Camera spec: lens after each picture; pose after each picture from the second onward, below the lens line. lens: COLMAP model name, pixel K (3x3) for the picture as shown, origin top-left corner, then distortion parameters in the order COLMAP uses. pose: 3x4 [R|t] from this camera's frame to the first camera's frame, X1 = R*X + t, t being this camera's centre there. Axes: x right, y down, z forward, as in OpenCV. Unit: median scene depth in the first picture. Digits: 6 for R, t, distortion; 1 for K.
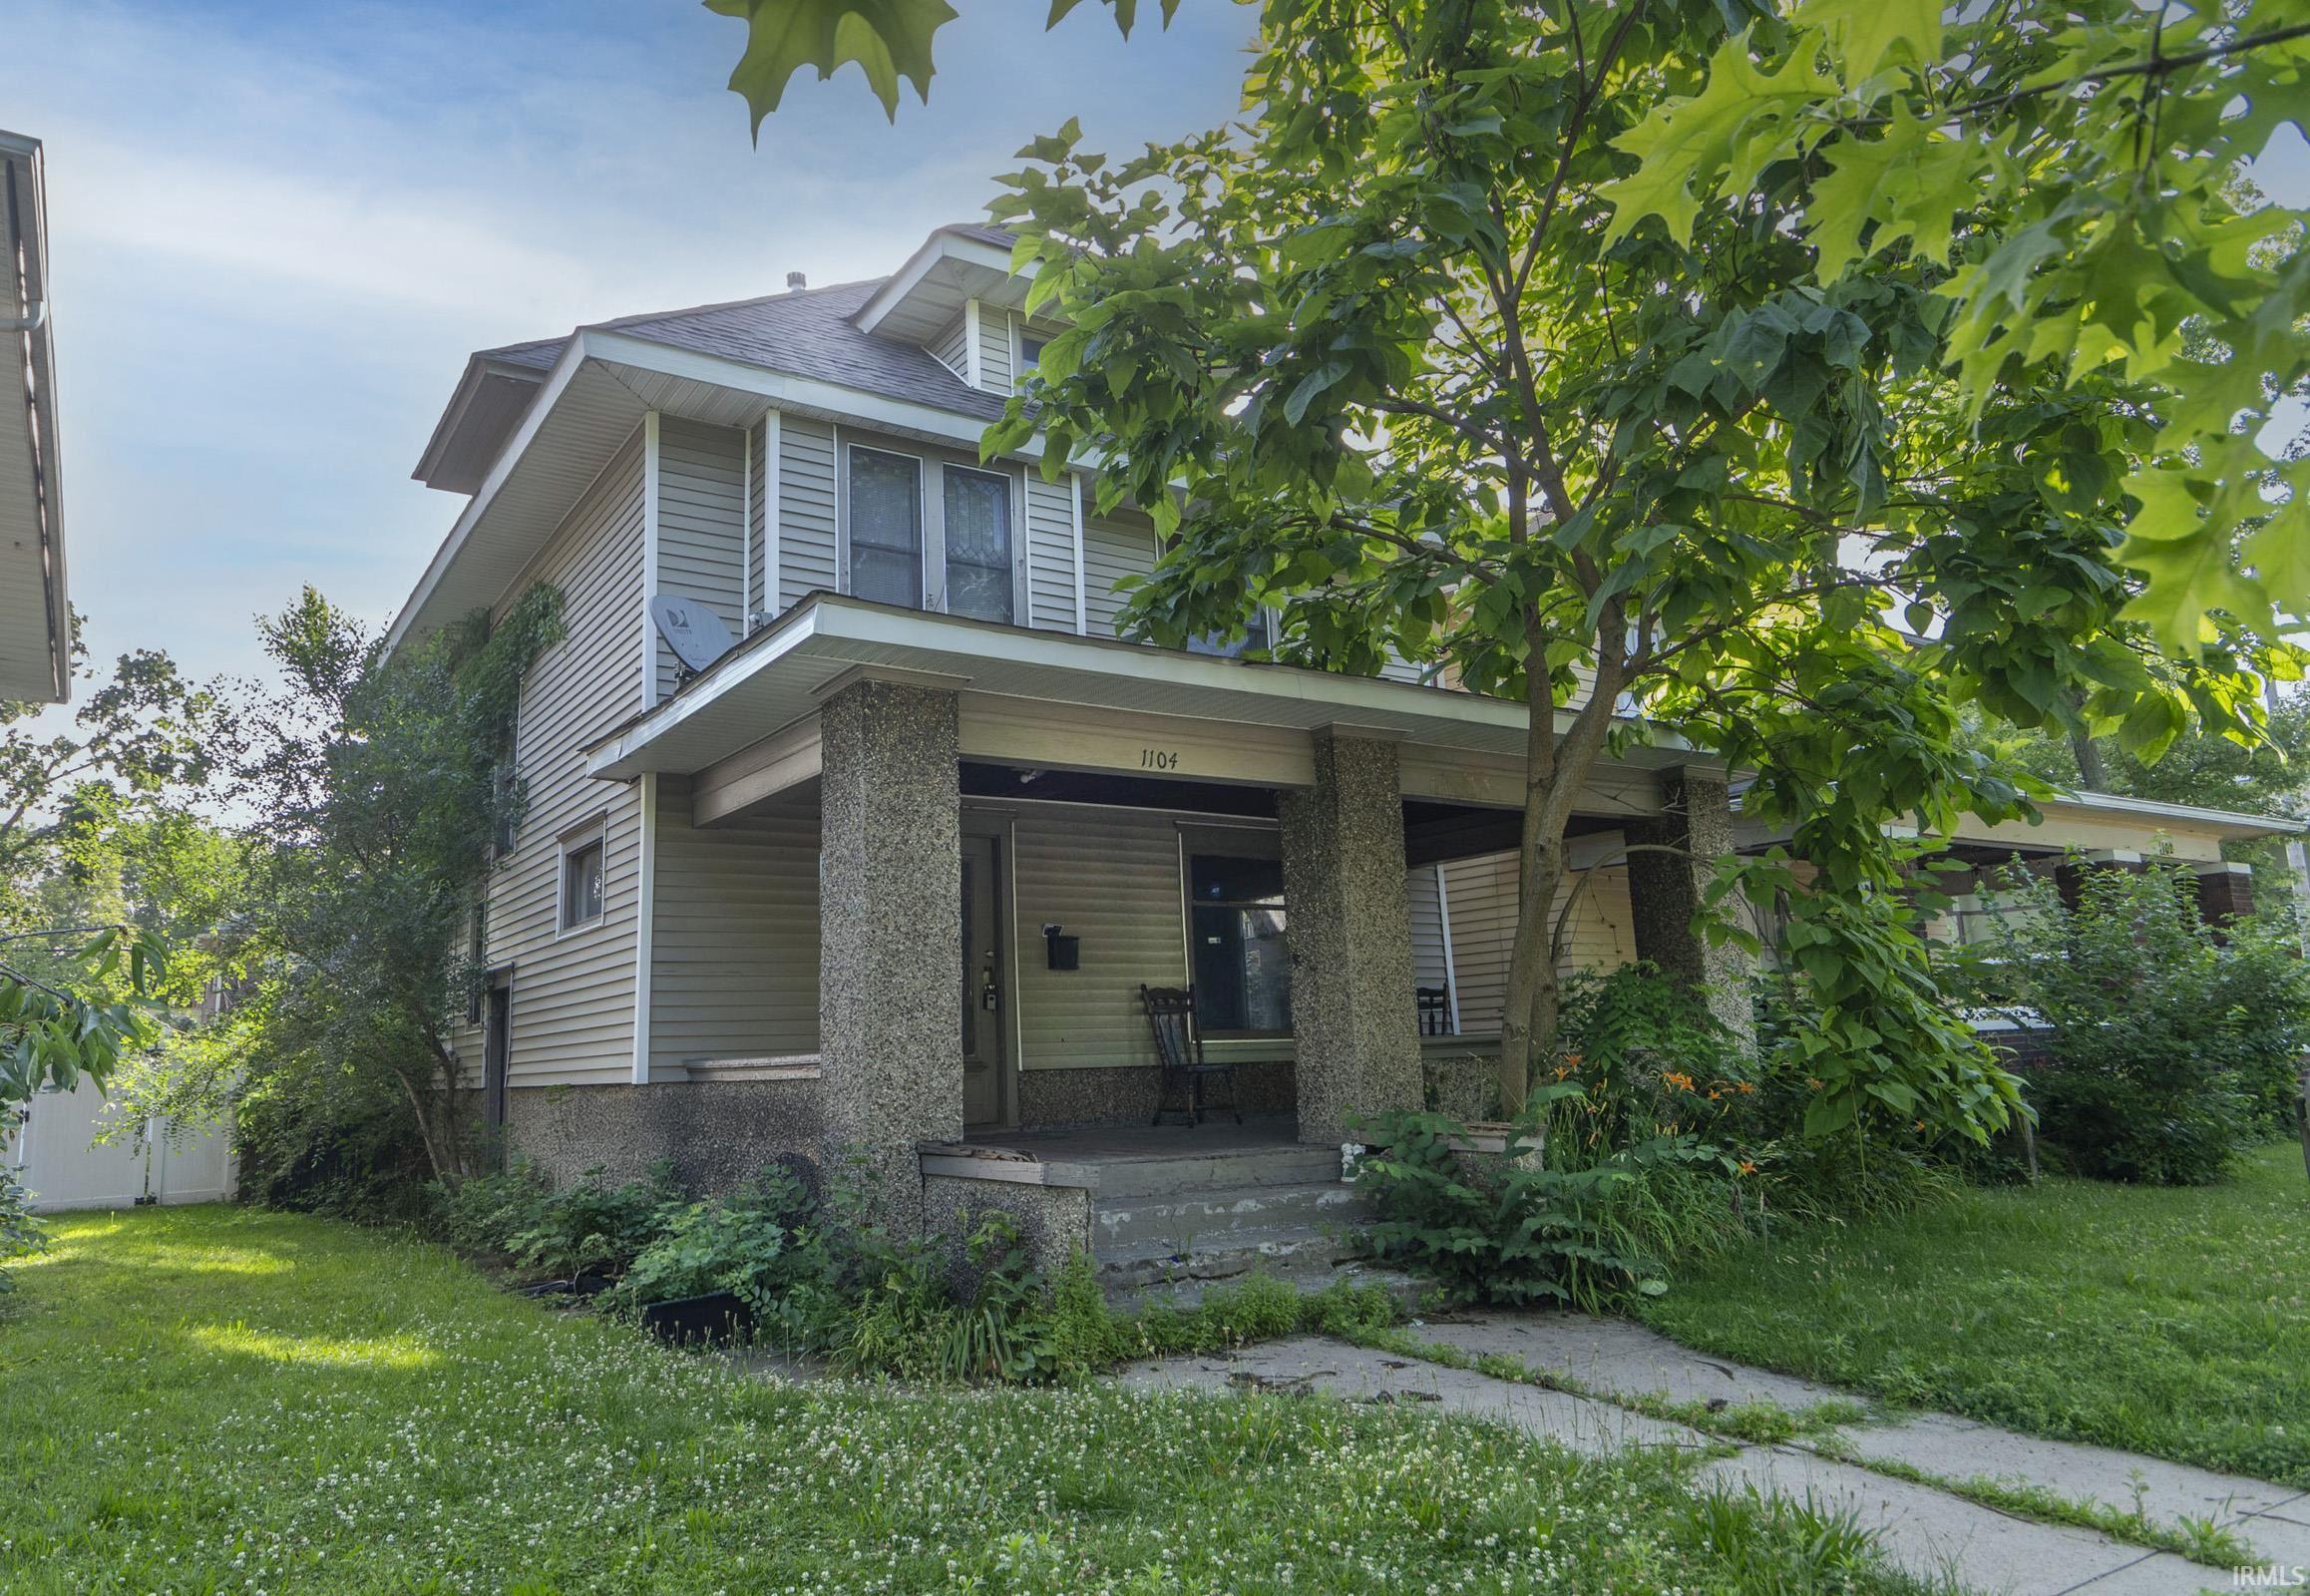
lens RADIAL K [[1540.0, 0, 1148.7], [0, 1540.0, 793.3], [0, 0, 1]] dist [0.023573, 0.003625]
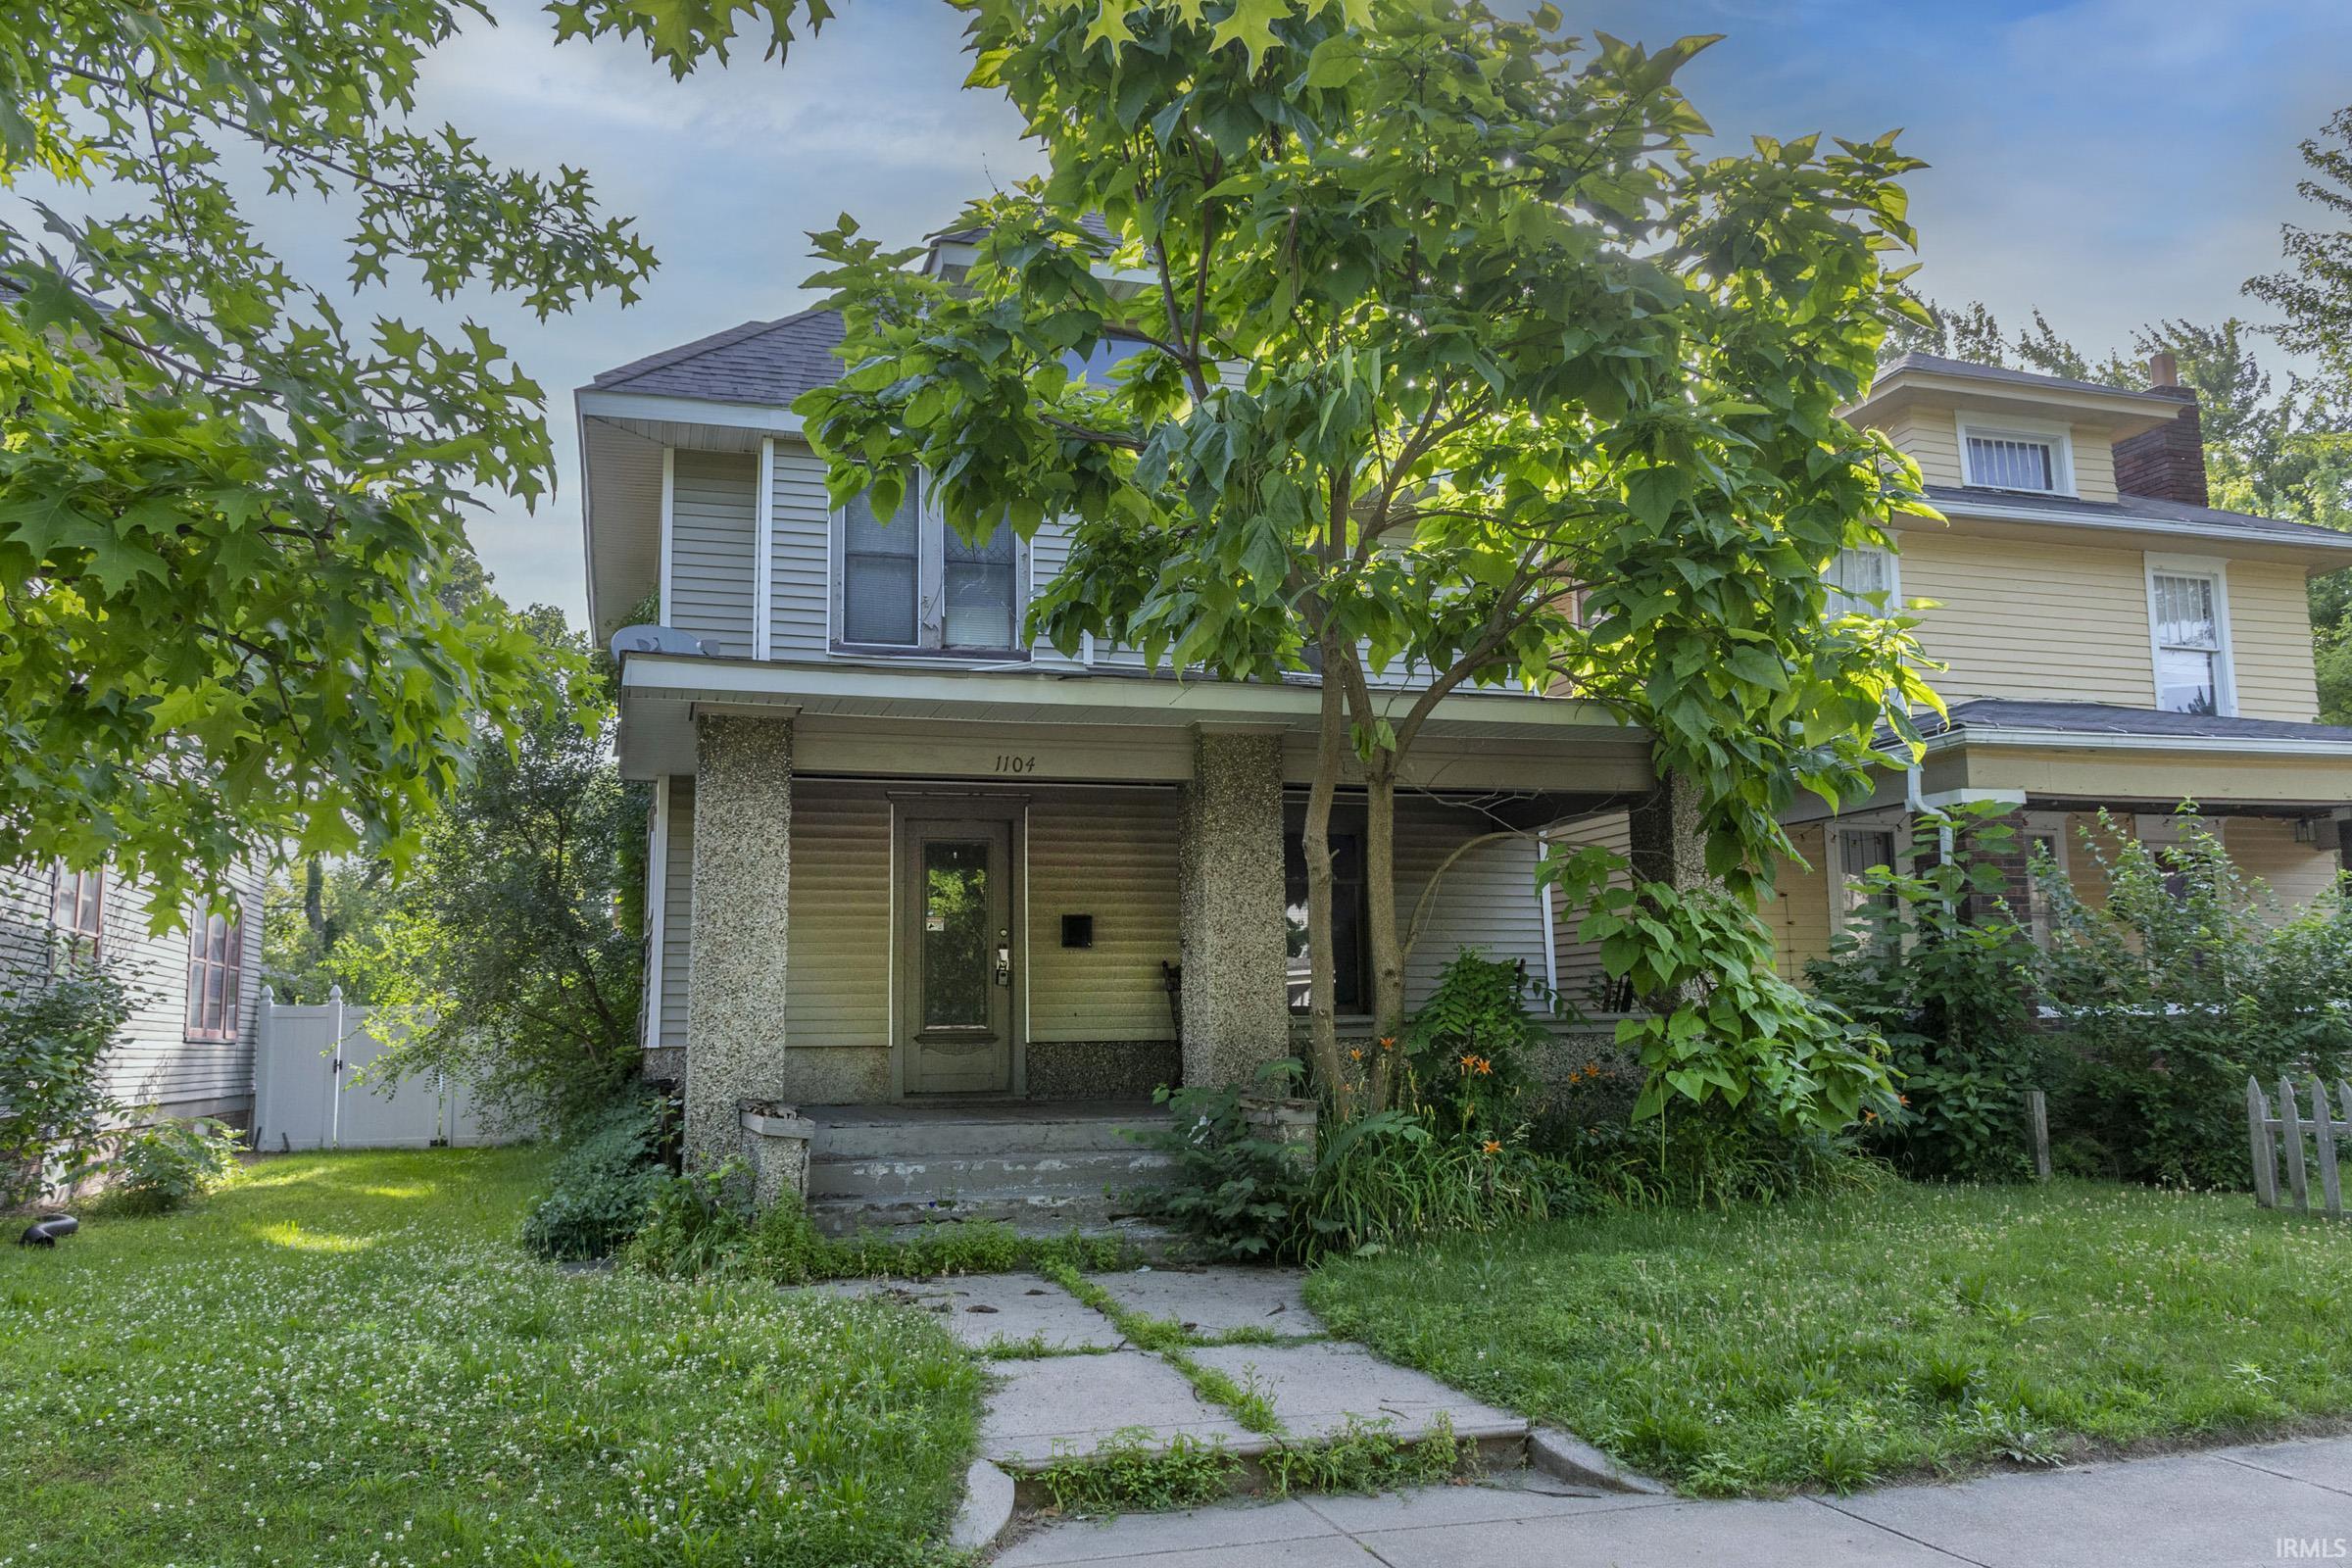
lens RADIAL K [[1836.9, 0, 1173.6], [0, 1836.9, 786.8], [0, 0, 1]] dist [0.005873, 0.000396]
pose [[0.964223, -0.018479, -0.264448, 0.459200], [0.029211, 0.998899, 0.036704, -0.050181], [0.263479, -0.043116, 0.963701, -0.232996]]
